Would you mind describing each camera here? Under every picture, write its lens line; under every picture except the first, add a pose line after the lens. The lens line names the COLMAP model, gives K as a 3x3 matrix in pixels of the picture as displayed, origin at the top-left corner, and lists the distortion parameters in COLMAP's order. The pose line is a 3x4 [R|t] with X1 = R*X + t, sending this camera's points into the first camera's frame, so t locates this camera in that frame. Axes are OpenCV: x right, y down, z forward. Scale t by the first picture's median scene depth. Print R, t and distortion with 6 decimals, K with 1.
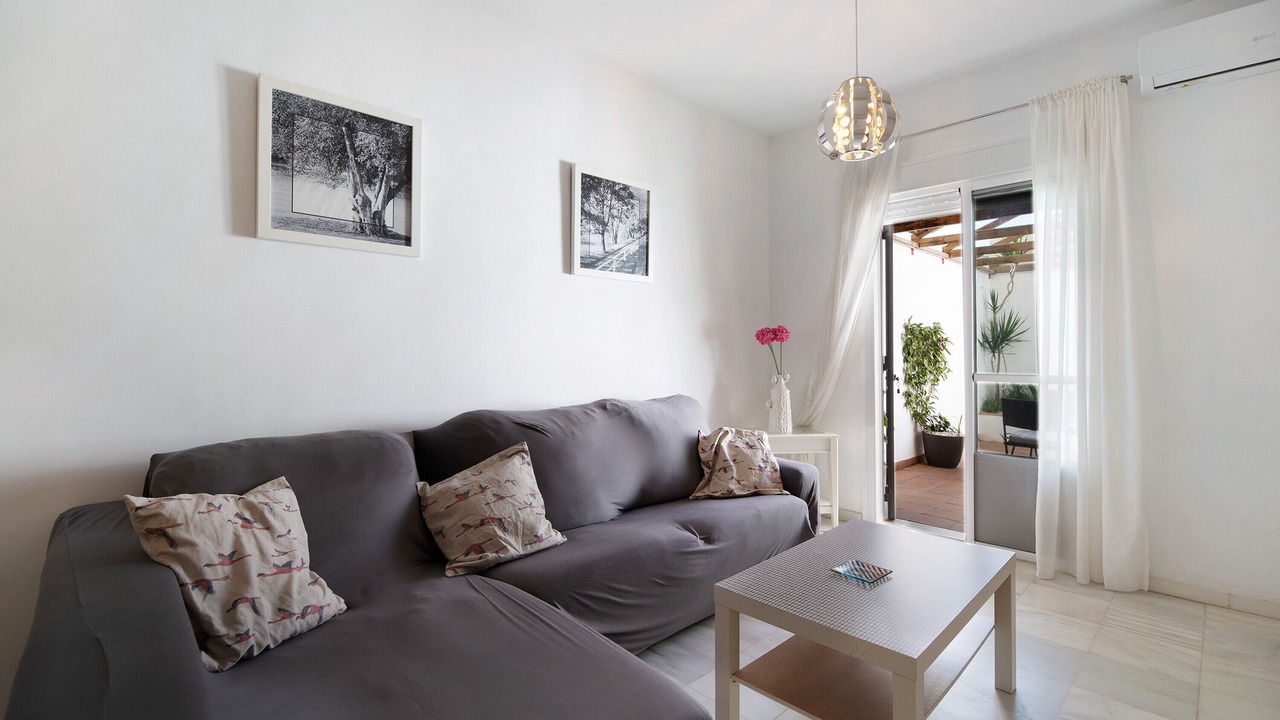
lens RADIAL K [[576.1, 0, 640.8], [0, 576.1, 358.0], [0, 0, 1]] dist [0.003117, -0.002581]
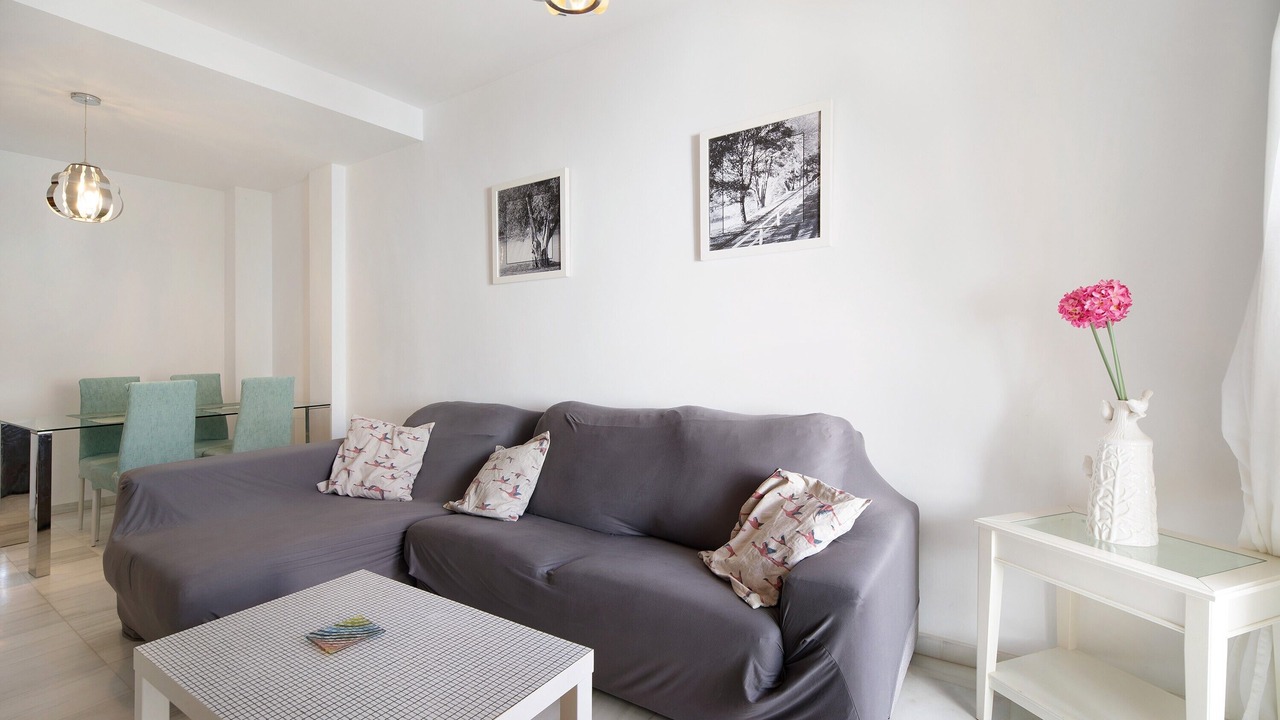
lens RADIAL K [[576.1, 0, 640.4], [0, 576.1, 363.9], [0, 0, 1]] dist [0.003117, -0.002581]
pose [[0.193795, 0.014953, -0.980928, 0.697366], [-0.002843, 0.999888, 0.014680, -0.002037], [0.981038, -0.000056, 0.193816, 0.715533]]
